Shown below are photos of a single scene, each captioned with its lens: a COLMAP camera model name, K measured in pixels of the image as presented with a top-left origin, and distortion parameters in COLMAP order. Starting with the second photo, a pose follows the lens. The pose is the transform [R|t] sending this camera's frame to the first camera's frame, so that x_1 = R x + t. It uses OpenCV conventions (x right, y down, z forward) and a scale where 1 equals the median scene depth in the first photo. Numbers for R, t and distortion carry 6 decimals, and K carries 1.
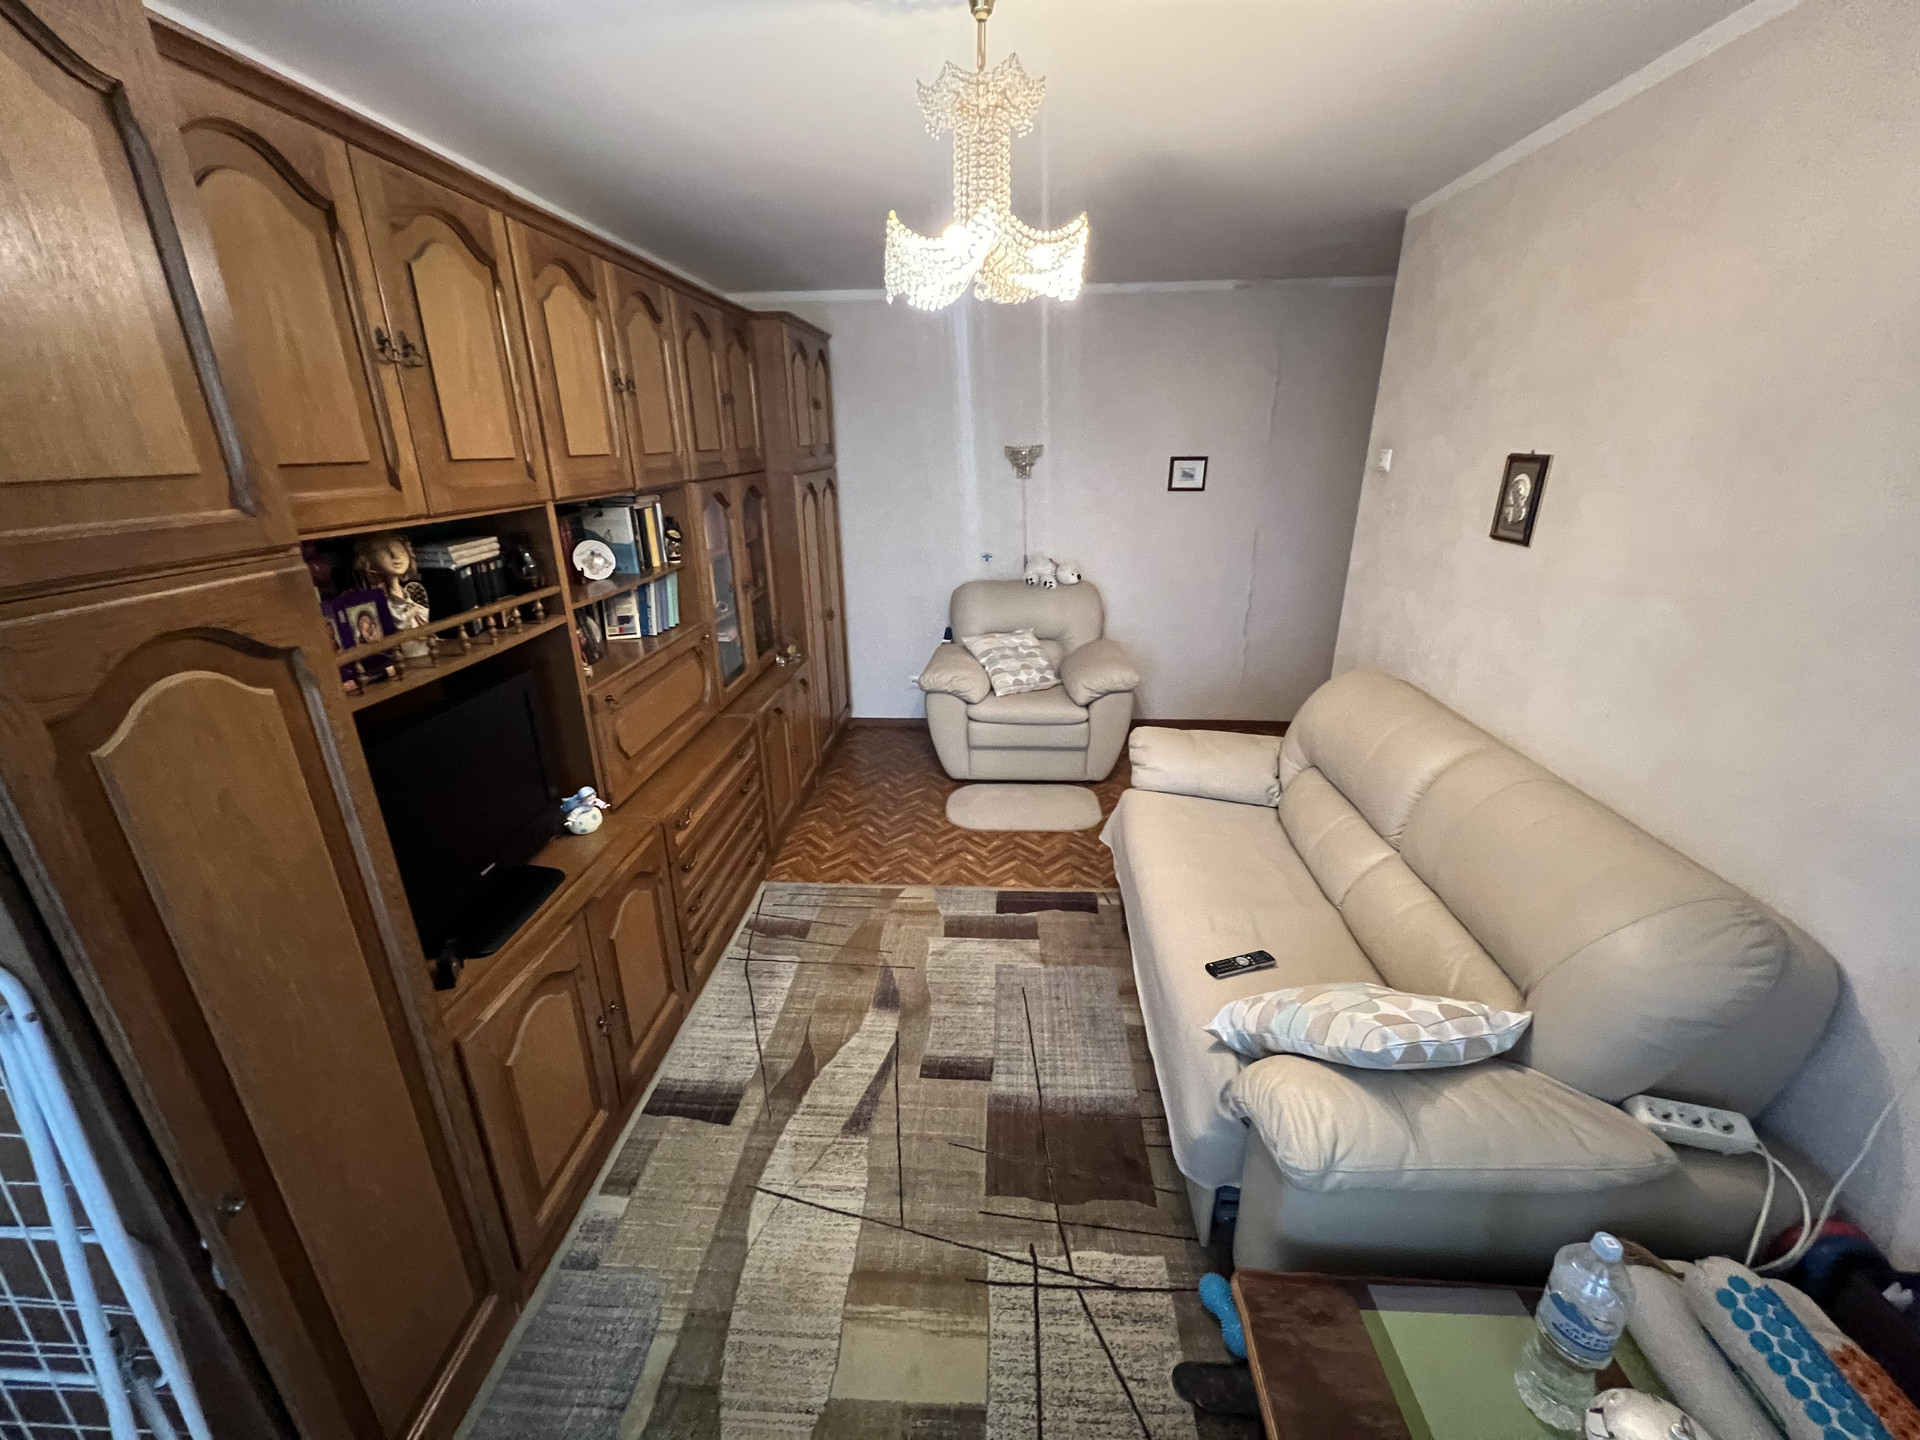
lens RADIAL K [[759.6, 0, 960.4], [0, 759.6, 719.3], [0, 0, 1]] dist [-0.002545, 0.000314]
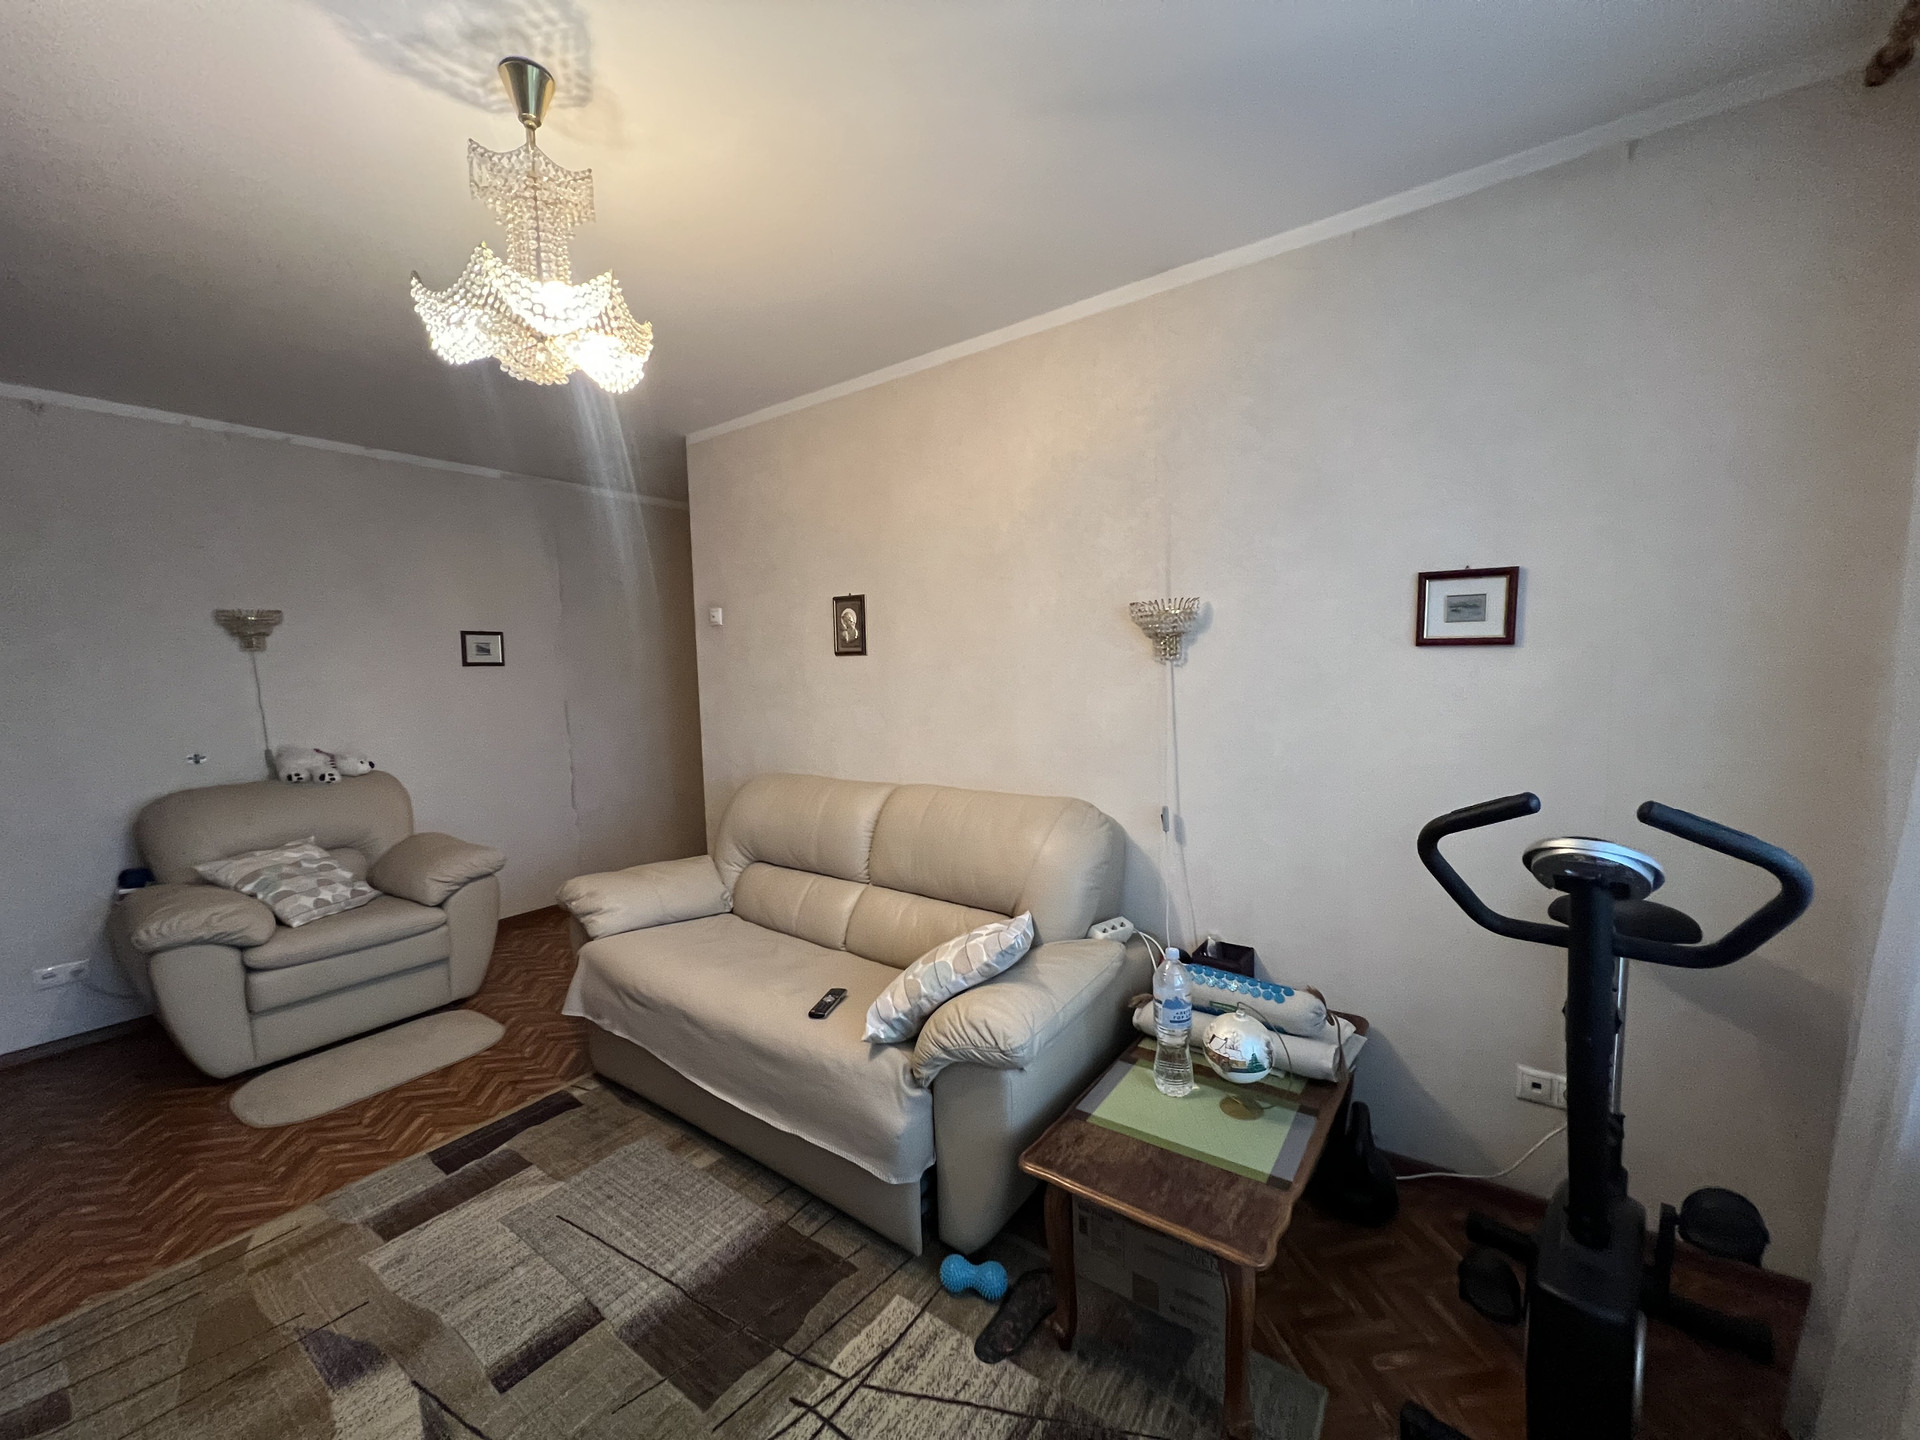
lens RADIAL K [[759.6, 0, 957.6], [0, 759.6, 719.6], [0, 0, 1]] dist [-0.002545, 0.000314]
pose [[0.534429, -0.061585, 0.842967, -0.336697], [0.307359, 0.943221, -0.125952, 0.108811], [-0.787348, 0.326406, 0.523013, 0.128311]]
